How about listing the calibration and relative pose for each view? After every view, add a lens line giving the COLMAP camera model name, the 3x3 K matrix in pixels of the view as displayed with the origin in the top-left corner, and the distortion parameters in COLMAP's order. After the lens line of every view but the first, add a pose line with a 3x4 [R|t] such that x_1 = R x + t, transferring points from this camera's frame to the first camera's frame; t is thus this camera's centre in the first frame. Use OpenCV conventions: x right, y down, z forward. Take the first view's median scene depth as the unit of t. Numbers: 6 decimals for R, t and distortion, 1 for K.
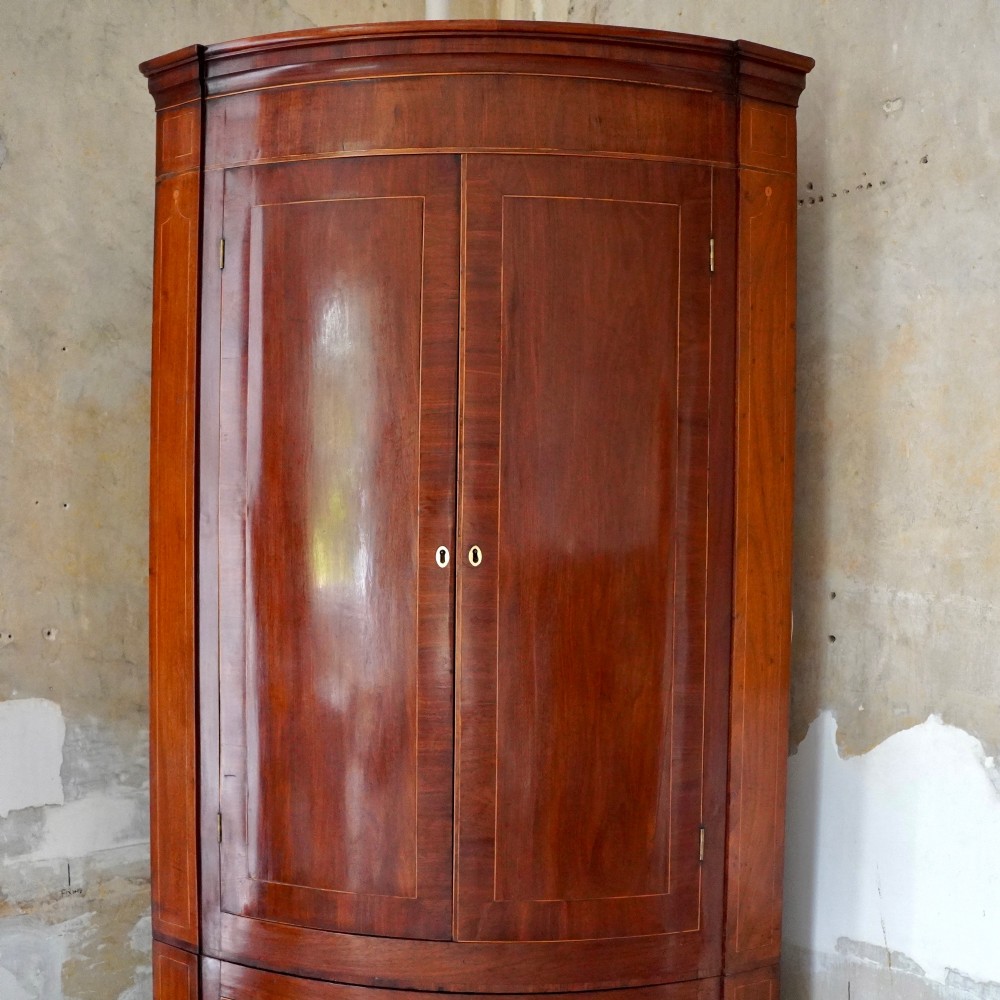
lens RADIAL K [[1302.7, 0, 500.0], [0, 1302.7, 500.0], [0, 0, 1]] dist [-0.157891, 0.139408]
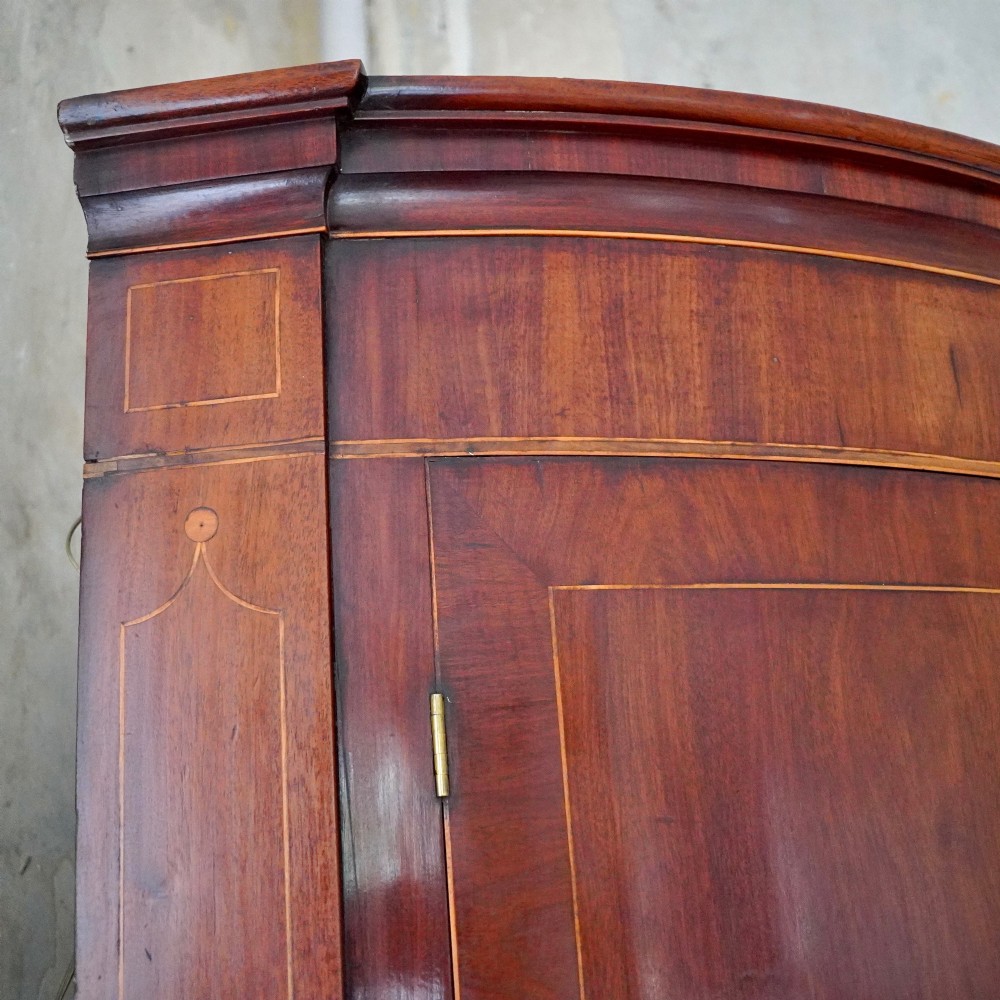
lens RADIAL K [[1302.7, 0, 500.0], [0, 1302.7, 500.0], [0, 0, 1]] dist [-0.157891, 0.139408]
pose [[0.831839, 0.108252, 0.544358, -0.372159], [0.081328, 0.946434, -0.312488, -0.155948], [-0.549026, 0.304211, 0.778477, 0.773429]]
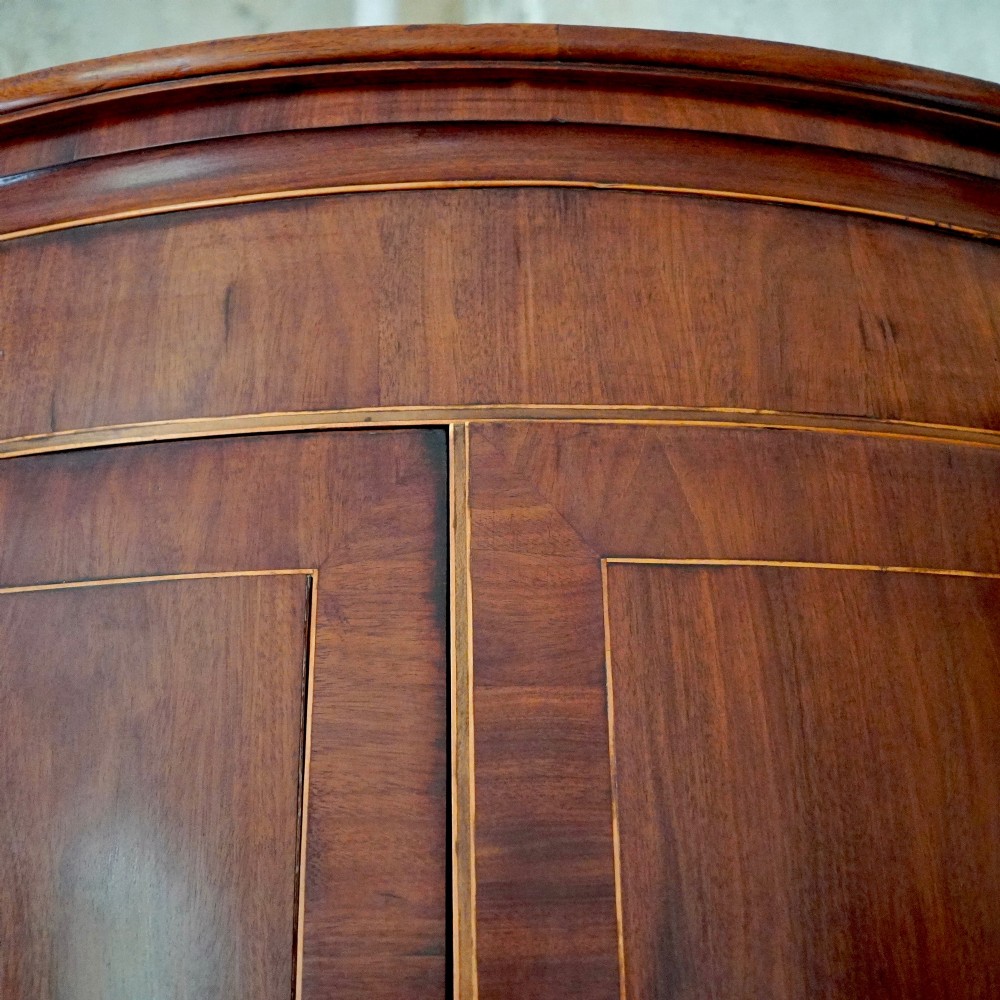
lens RADIAL K [[1302.7, 0, 500.0], [0, 1302.7, 500.0], [0, 0, 1]] dist [-0.157891, 0.139408]
pose [[0.998320, -0.007632, 0.057442, -0.034061], [0.030567, 0.911508, -0.410145, -0.129548], [-0.049229, 0.411212, 0.910209, 0.716665]]
